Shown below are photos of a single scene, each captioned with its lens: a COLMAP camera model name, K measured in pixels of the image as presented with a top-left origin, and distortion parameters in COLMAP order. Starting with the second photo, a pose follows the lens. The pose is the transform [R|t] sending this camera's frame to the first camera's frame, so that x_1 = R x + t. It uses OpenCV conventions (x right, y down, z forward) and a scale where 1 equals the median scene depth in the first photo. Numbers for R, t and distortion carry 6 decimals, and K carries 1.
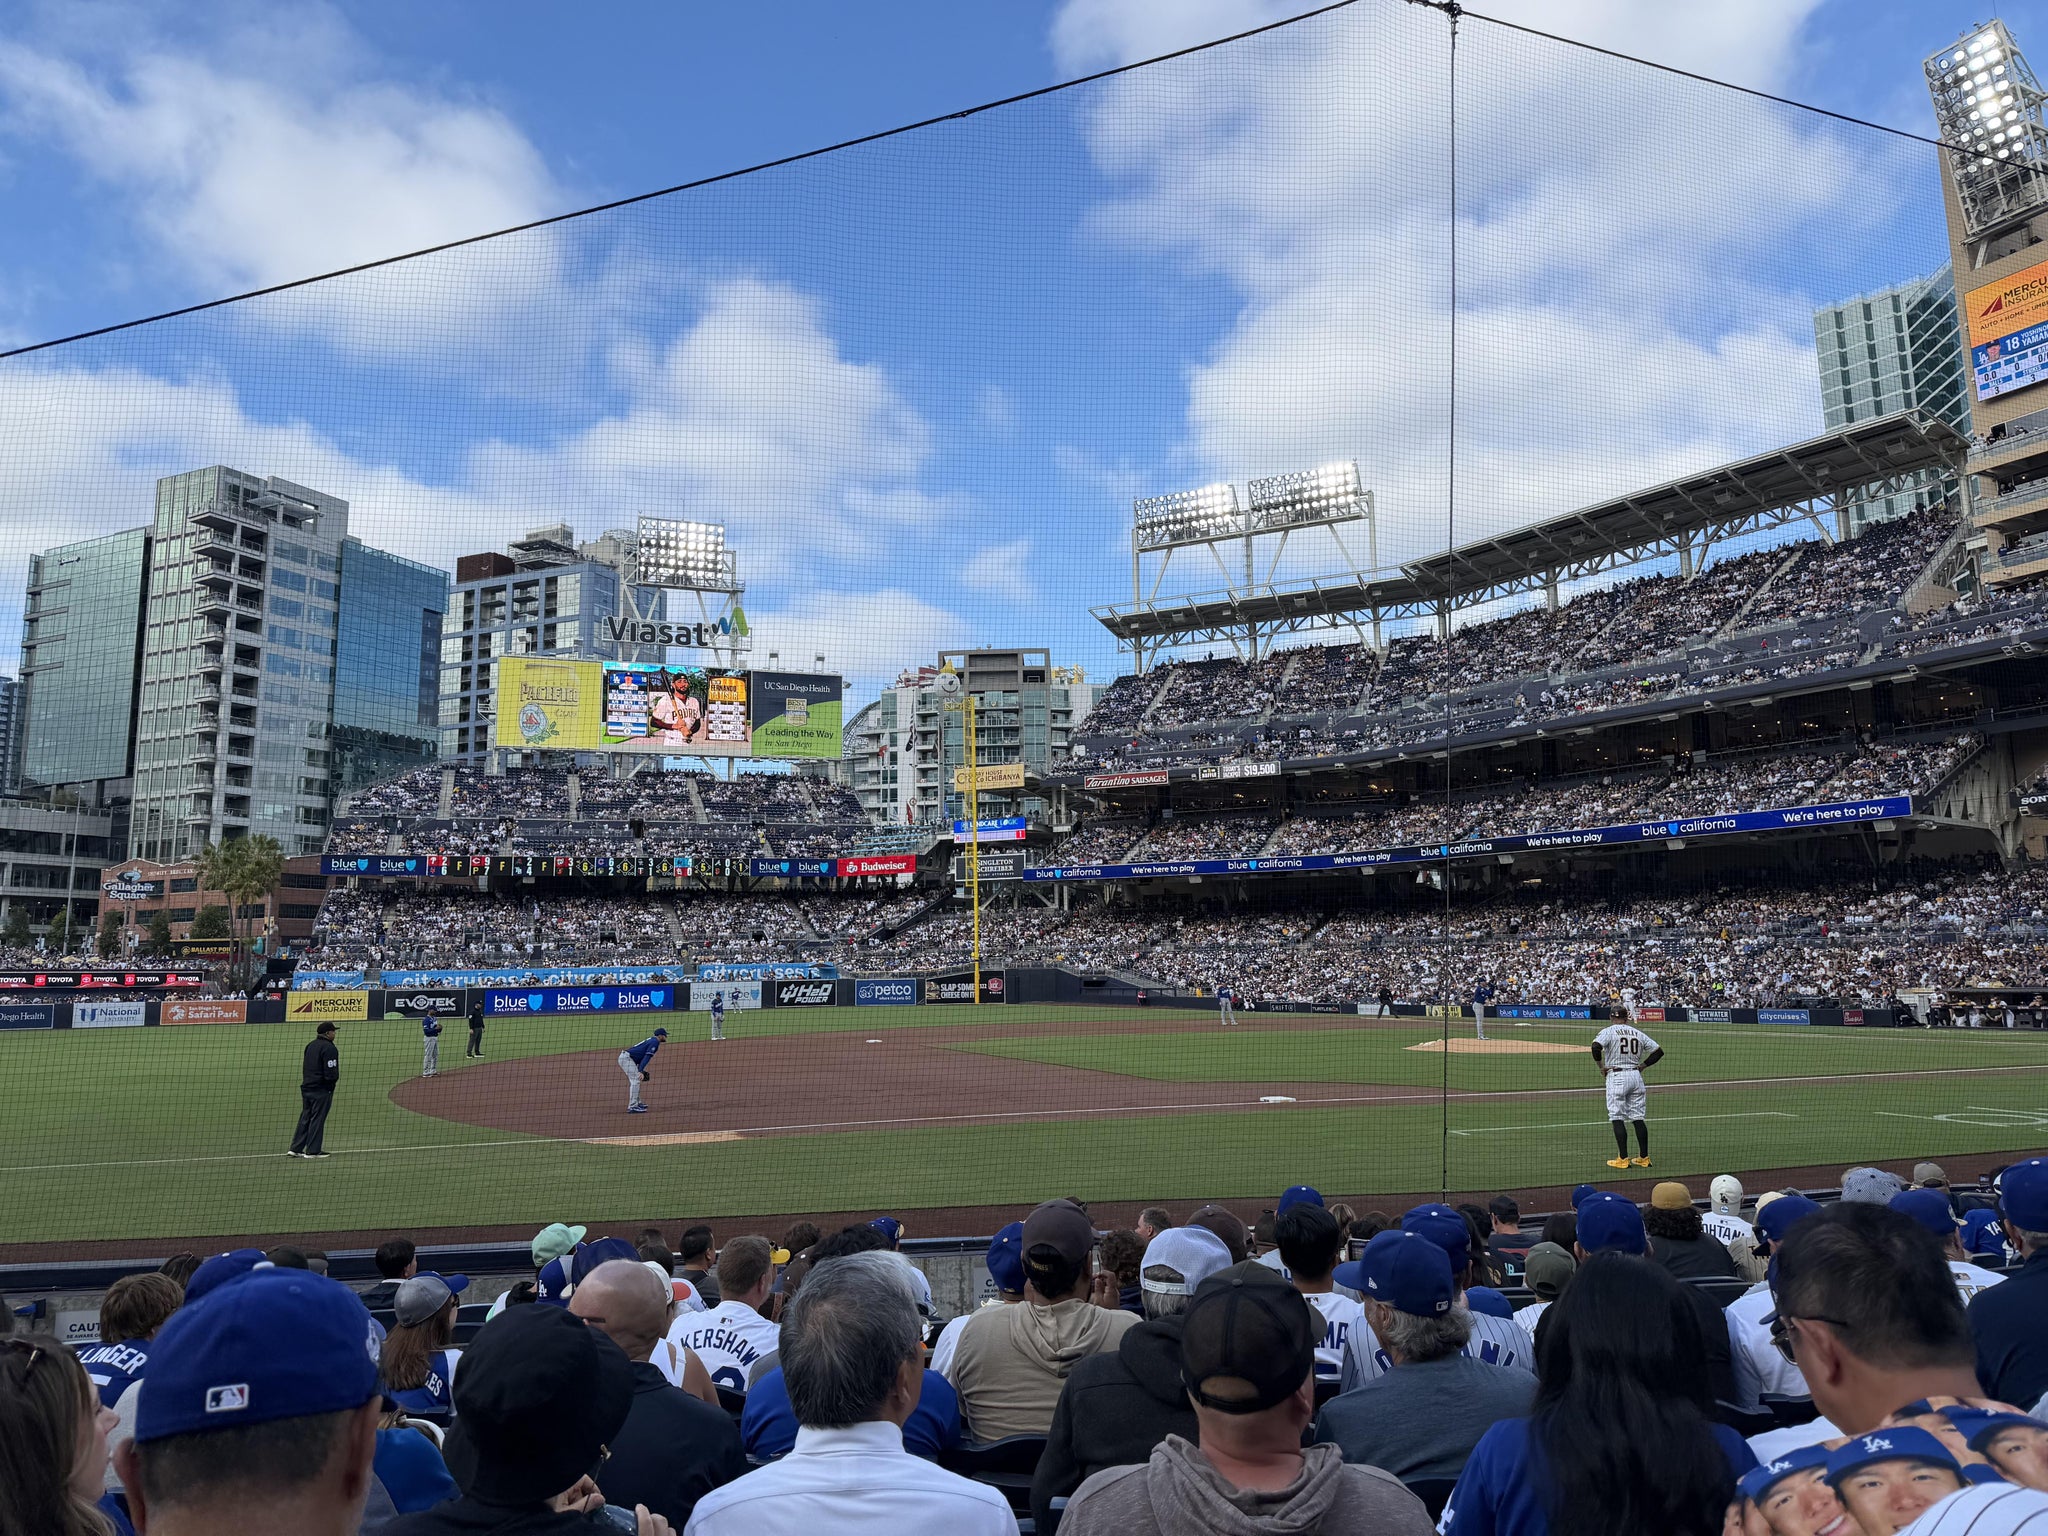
lens RADIAL K [[1430.8, 0, 1013.7], [0, 1430.8, 760.2], [0, 0, 1]] dist [0.093527, -0.112797]
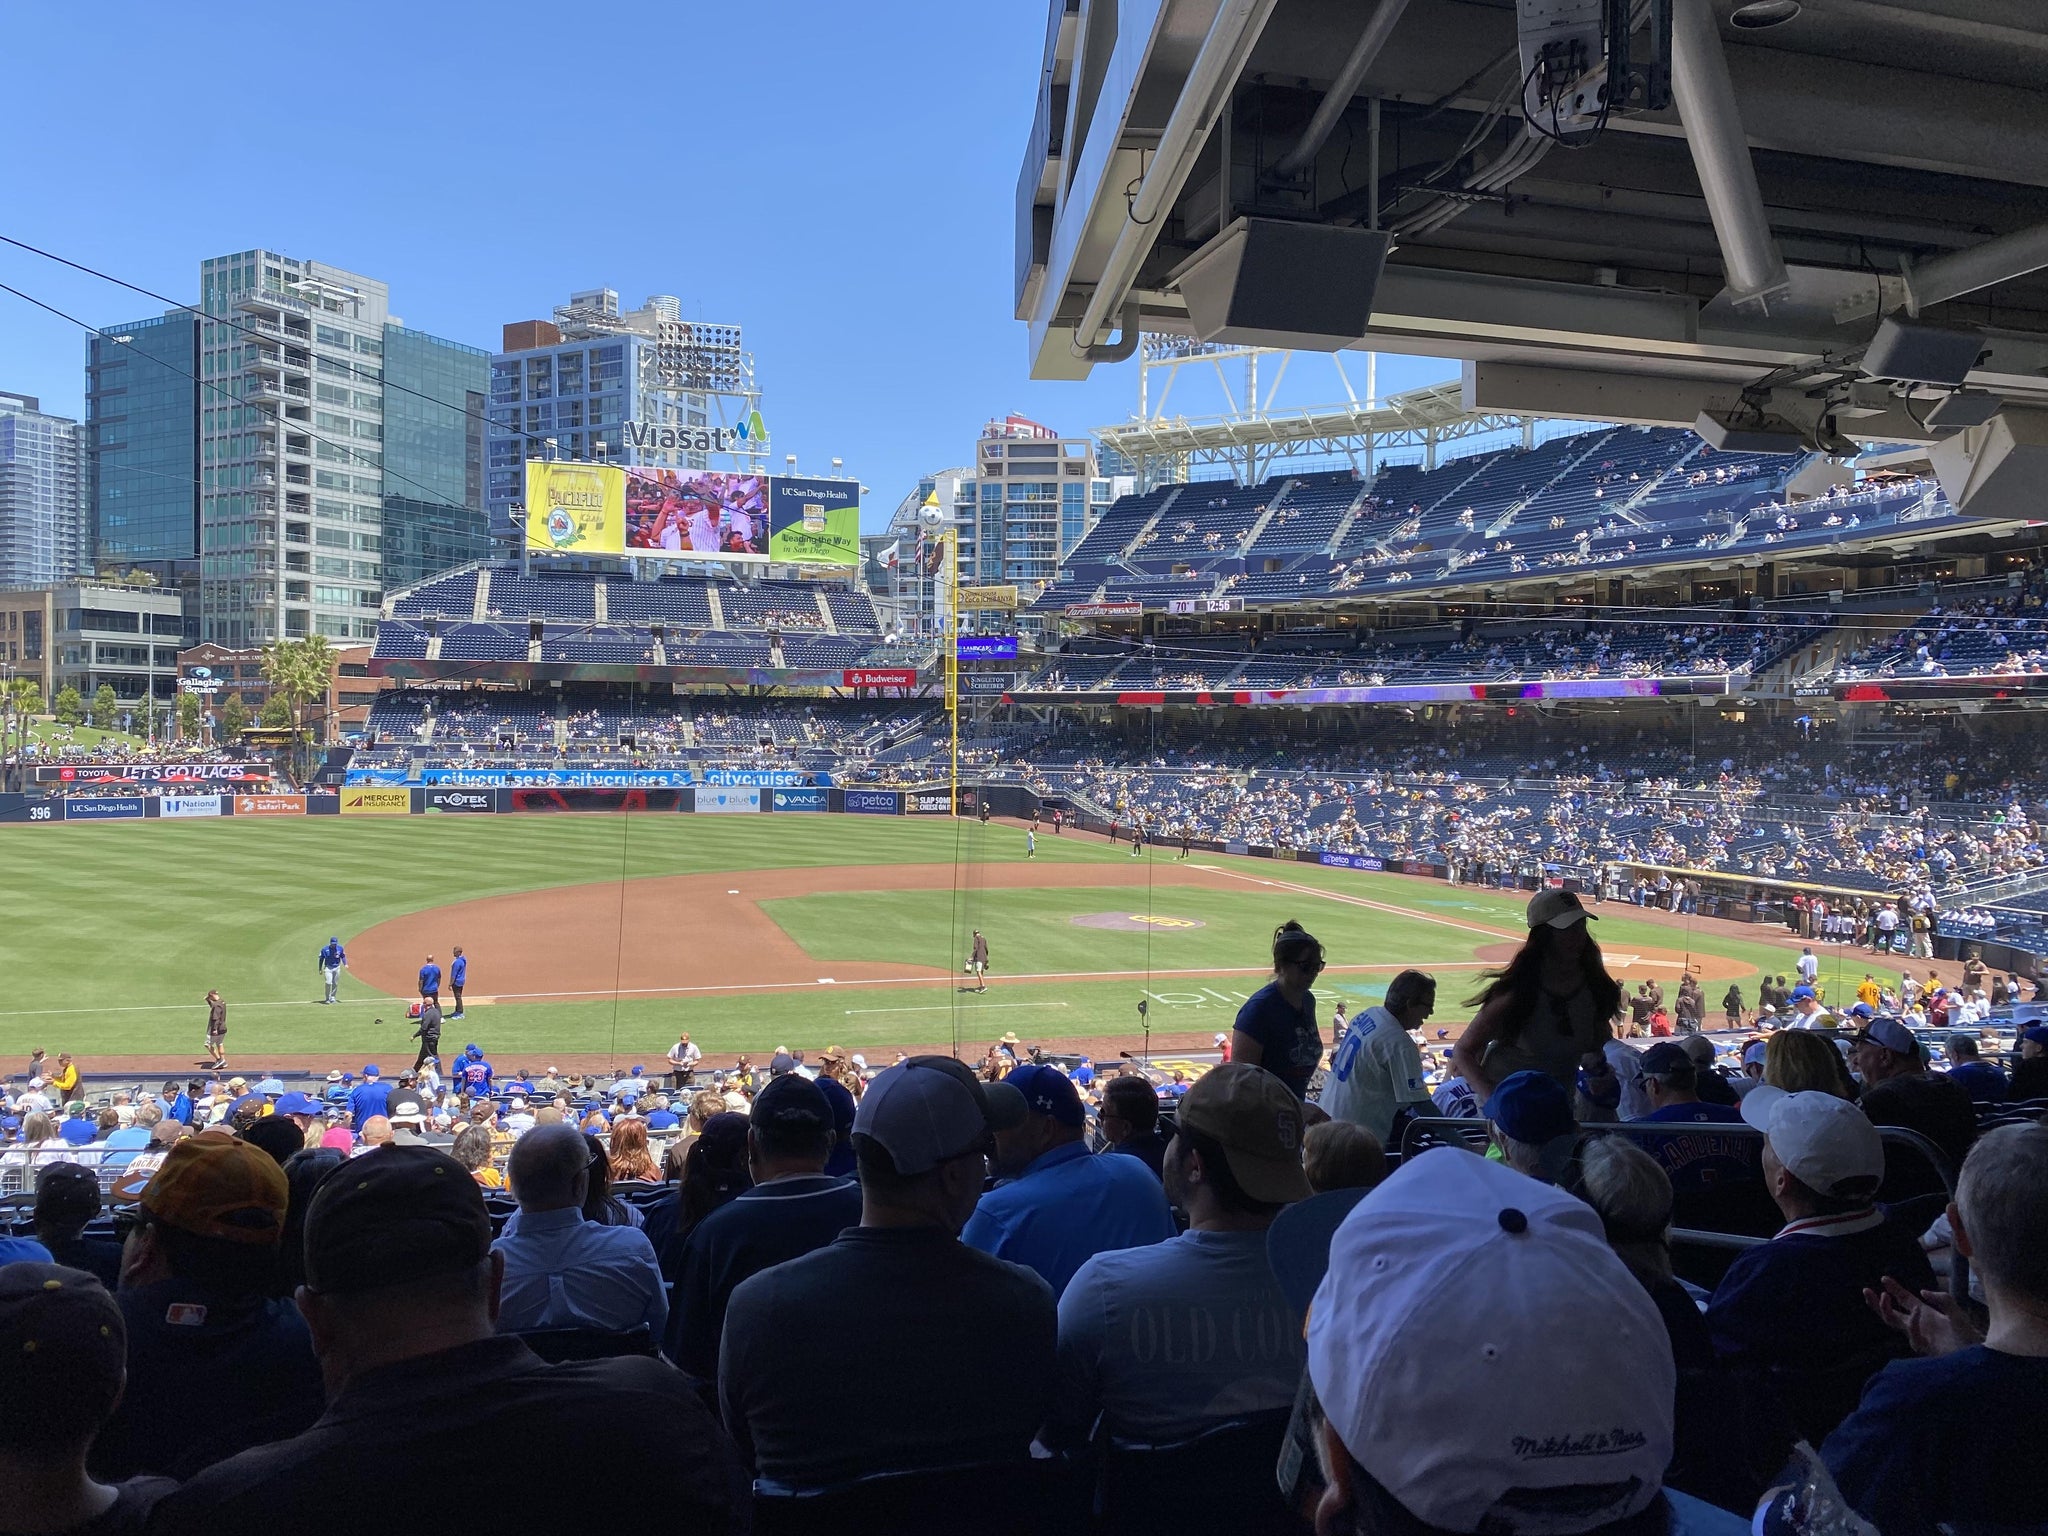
lens RADIAL K [[1552.5, 0, 1040.6], [0, 1552.5, 782.0], [0, 0, 1]] dist [0.045043, -0.053879]
pose [[0.997820, 0.028504, -0.059516, 0.093229], [-0.017462, 0.983801, 0.178410, -0.057225], [0.063637, -0.176982, 0.982155, -0.128108]]
